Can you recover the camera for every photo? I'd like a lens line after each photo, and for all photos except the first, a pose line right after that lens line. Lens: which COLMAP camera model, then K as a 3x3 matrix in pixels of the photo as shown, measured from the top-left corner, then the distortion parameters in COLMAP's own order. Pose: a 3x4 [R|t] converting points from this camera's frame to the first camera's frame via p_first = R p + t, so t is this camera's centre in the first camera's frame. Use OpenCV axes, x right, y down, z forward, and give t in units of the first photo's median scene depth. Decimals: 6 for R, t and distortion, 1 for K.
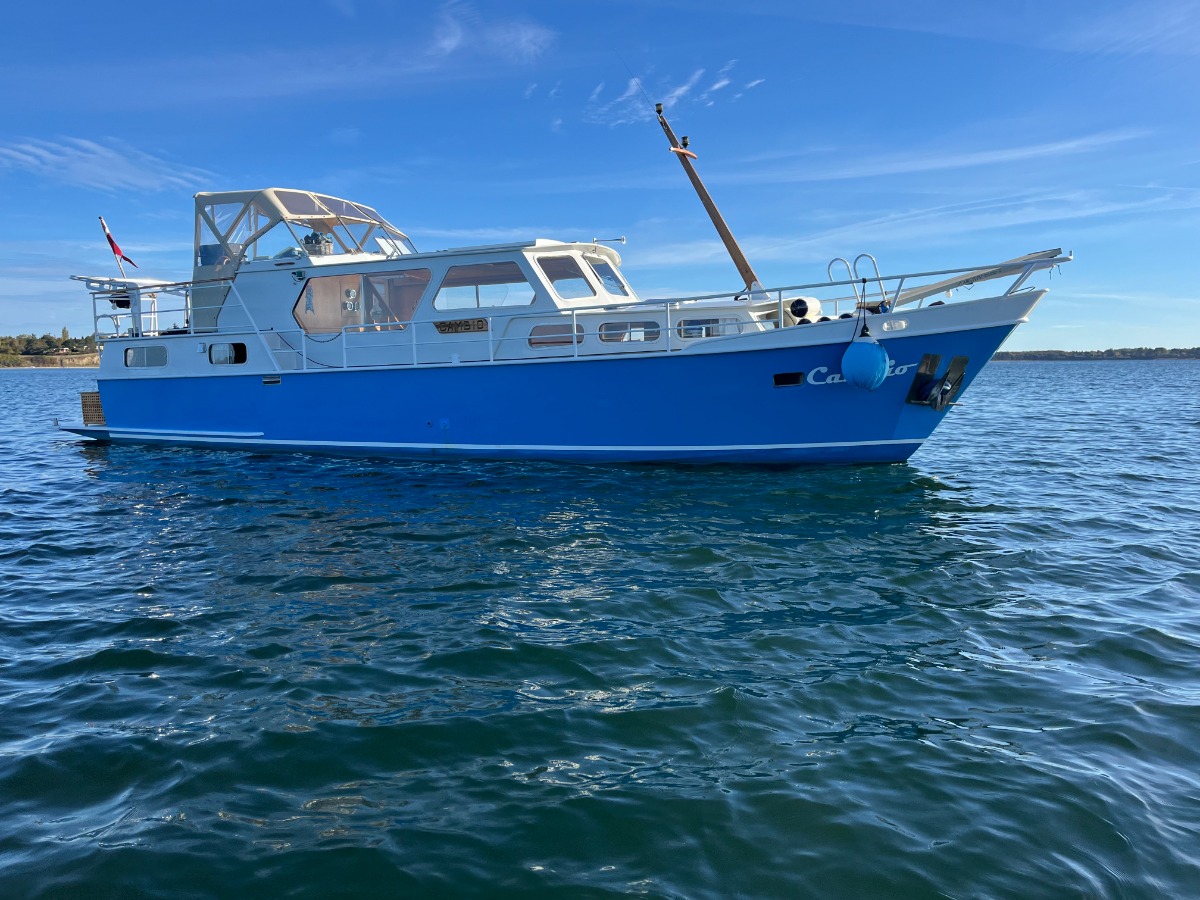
lens RADIAL K [[925.2, 0, 599.2], [0, 925.2, 443.0], [0, 0, 1]] dist [0.005298, -0.020850]
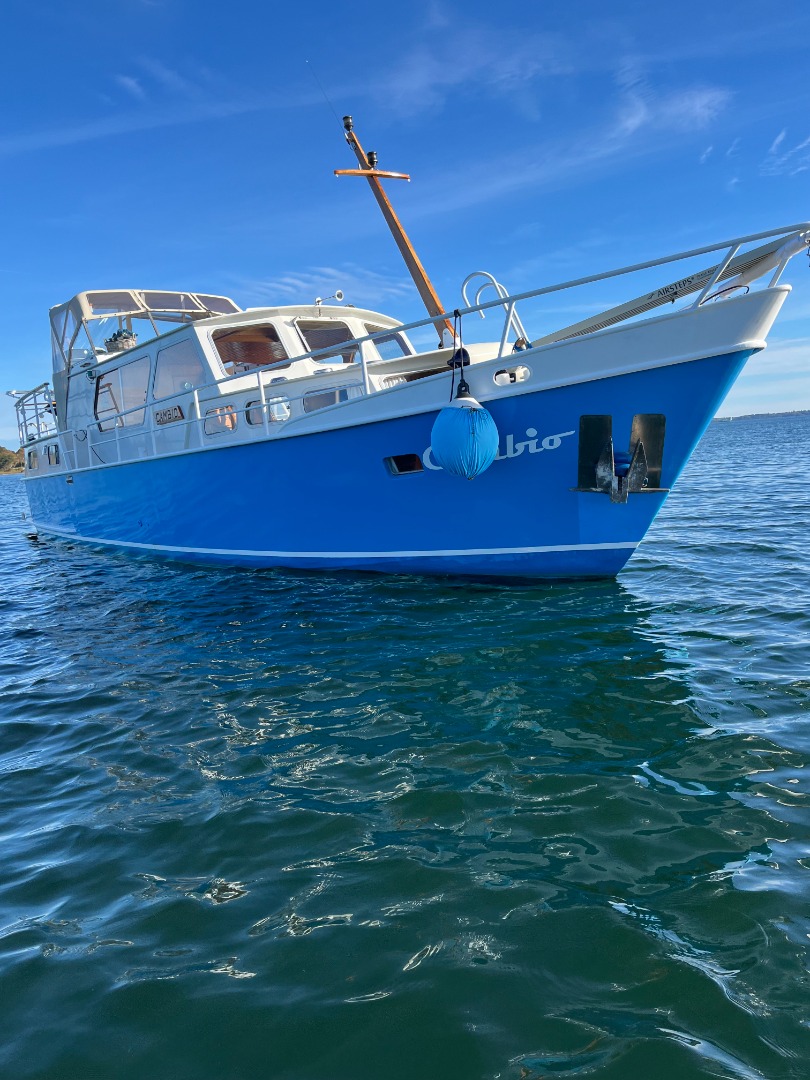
lens RADIAL K [[832.7, 0, 410.4], [0, 832.7, 547.4], [0, 0, 1]] dist [0.005298, -0.020850]
pose [[0.910407, -0.010212, -0.413588, 0.344621], [0.032180, 0.998415, 0.046183, -0.025129], [0.412461, -0.055355, 0.909292, 0.301122]]
